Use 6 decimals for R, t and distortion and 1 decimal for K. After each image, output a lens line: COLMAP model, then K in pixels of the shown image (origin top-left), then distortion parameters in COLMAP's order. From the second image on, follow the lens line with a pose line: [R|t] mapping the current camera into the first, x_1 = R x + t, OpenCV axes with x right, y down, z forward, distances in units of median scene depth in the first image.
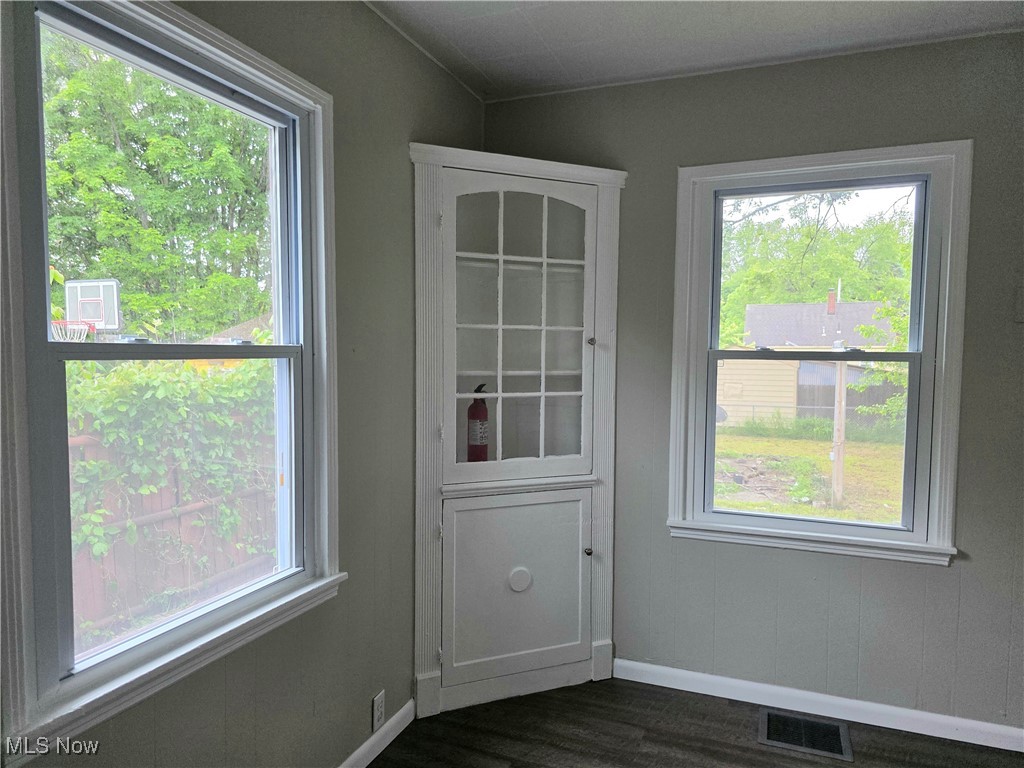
lens RADIAL K [[684.6, 0, 513.9], [0, 684.6, 399.4], [0, 0, 1]] dist [0.051290, -0.039185]
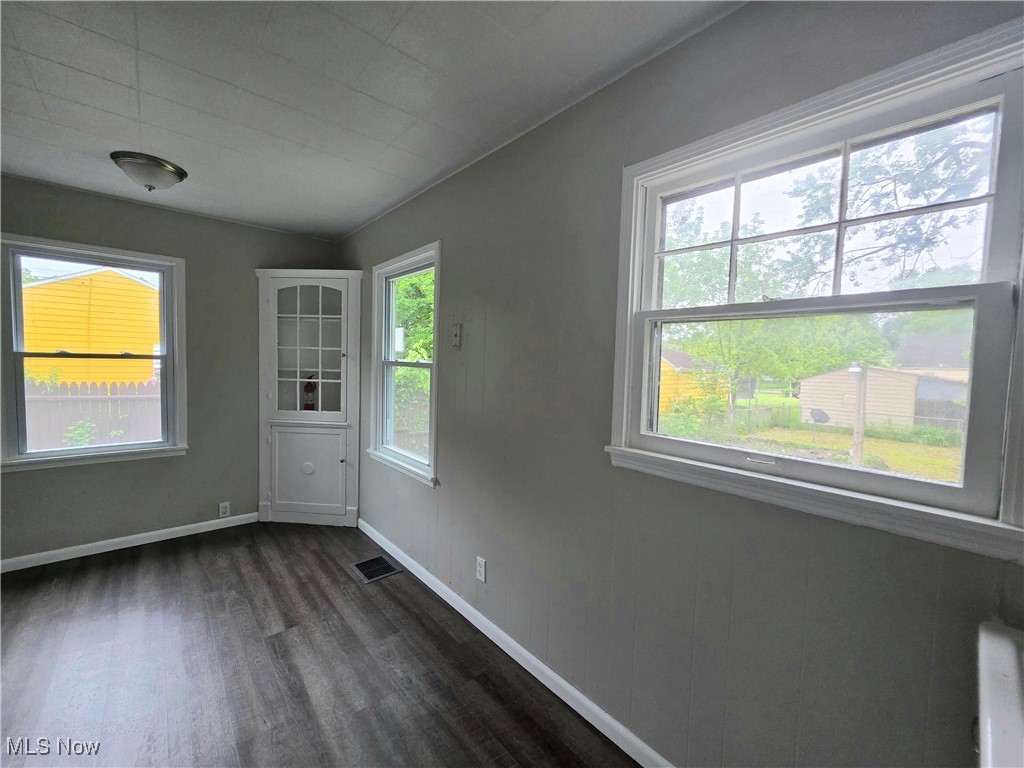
lens RADIAL K [[408.3, 0, 509.3], [0, 408.3, 381.9], [0, 0, 1]] dist [-0.003864, 0.002147]
pose [[0.887317, 0.037914, -0.459598, 1.105548], [-0.051775, 0.998504, -0.017588, -0.011038], [0.458244, 0.039402, 0.887953, 0.164352]]
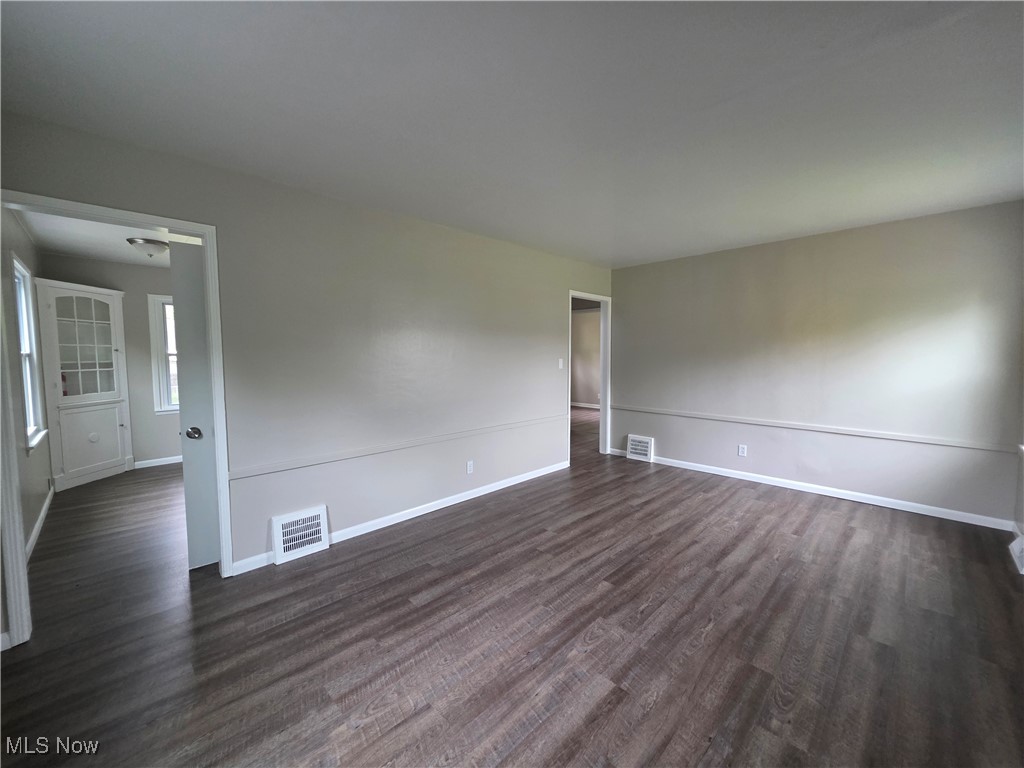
lens RADIAL K [[408.3, 0, 512.5], [0, 408.3, 383.5], [0, 0, 1]] dist [-0.003864, 0.002147]
pose [[0.399530, -0.077041, 0.913477, -0.788412], [0.062931, 0.996417, 0.056512, 0.060003], [-0.914557, 0.034908, 0.402947, -1.182607]]
